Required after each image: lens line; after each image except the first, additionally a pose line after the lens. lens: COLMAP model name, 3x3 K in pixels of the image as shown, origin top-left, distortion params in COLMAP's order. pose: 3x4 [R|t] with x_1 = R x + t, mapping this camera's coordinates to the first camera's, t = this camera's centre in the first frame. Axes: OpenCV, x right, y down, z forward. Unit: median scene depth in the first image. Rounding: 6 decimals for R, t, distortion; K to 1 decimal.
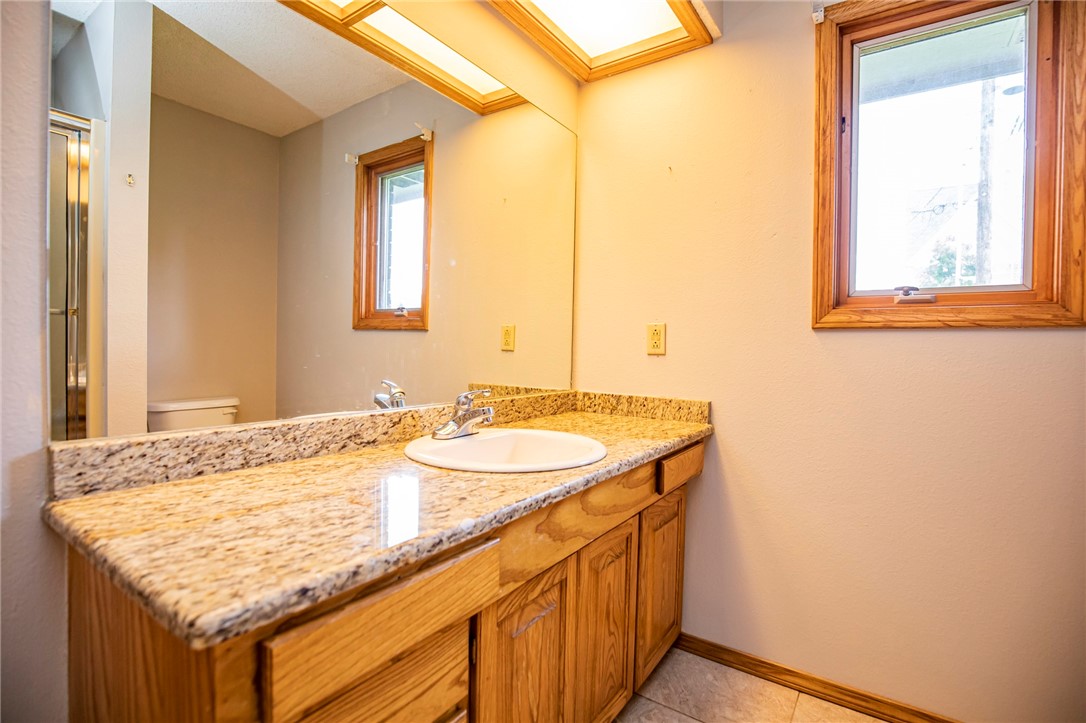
lens RADIAL K [[506.1, 0, 546.0], [0, 506.1, 358.6], [0, 0, 1]] dist [-0.030689, 0.000745]
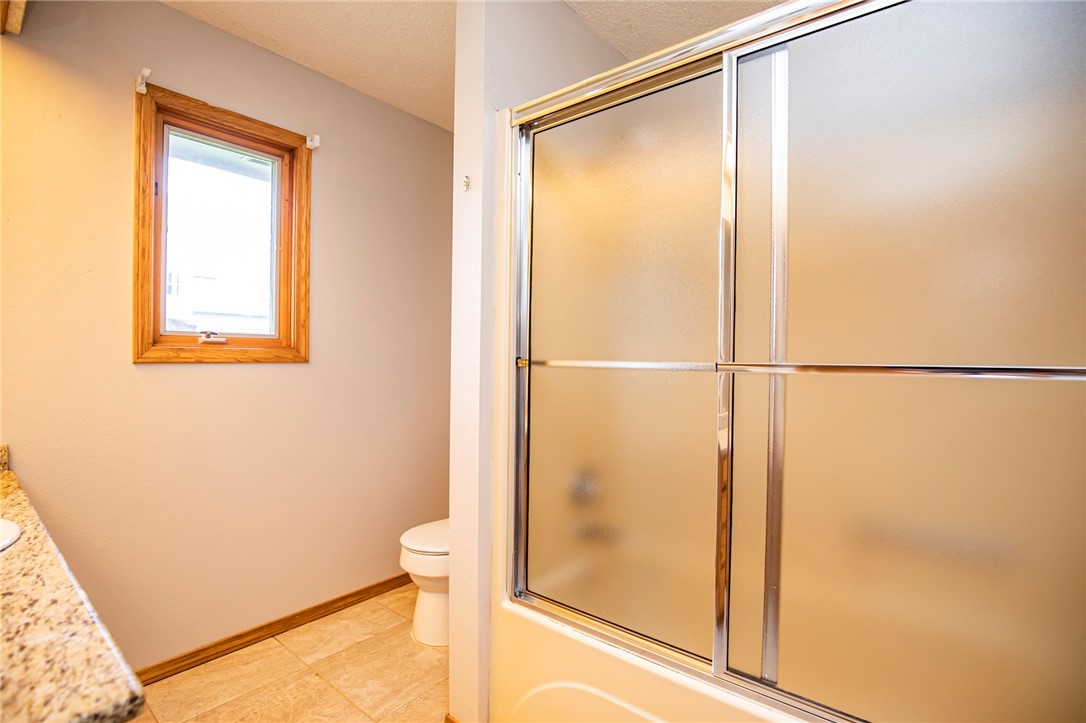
lens RADIAL K [[506.1, 0, 546.9], [0, 506.1, 361.4], [0, 0, 1]] dist [-0.030689, 0.000745]
pose [[0.095352, -0.021274, 0.995216, -0.492126], [0.009874, 0.999743, 0.020425, -0.078287], [-0.995395, 0.007879, 0.095538, -0.027751]]
